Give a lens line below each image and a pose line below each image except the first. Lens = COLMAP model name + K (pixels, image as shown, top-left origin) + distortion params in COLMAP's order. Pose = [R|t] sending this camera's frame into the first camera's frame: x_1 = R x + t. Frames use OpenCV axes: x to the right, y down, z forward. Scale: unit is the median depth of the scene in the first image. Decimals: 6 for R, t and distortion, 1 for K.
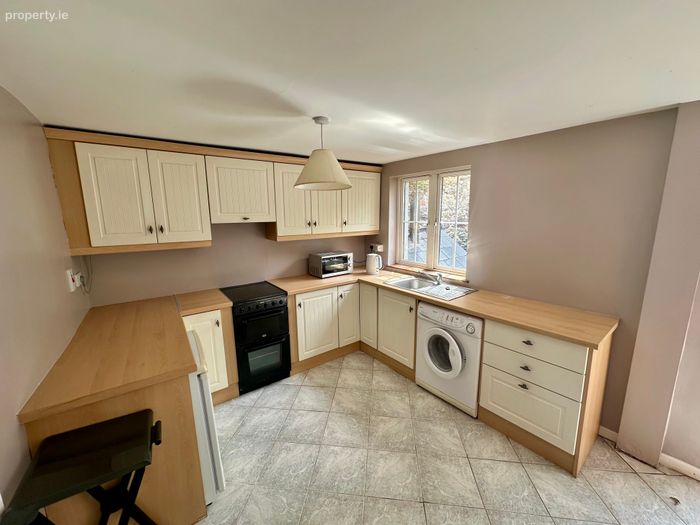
lens RADIAL K [[278.1, 0, 349.0], [0, 278.1, 264.1], [0, 0, 1]] dist [-0.004558, 0.002367]
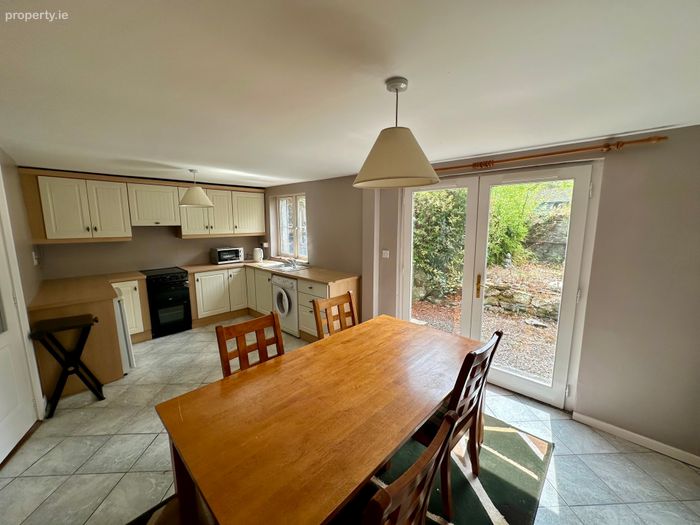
lens RADIAL K [[278.1, 0, 349.5], [0, 278.1, 263.4], [0, 0, 1]] dist [-0.004558, 0.002367]
pose [[0.986105, -0.013478, 0.165574, 0.426806], [0.018253, 0.999459, -0.027355, 0.122797], [-0.165116, 0.029997, 0.985818, -0.694119]]
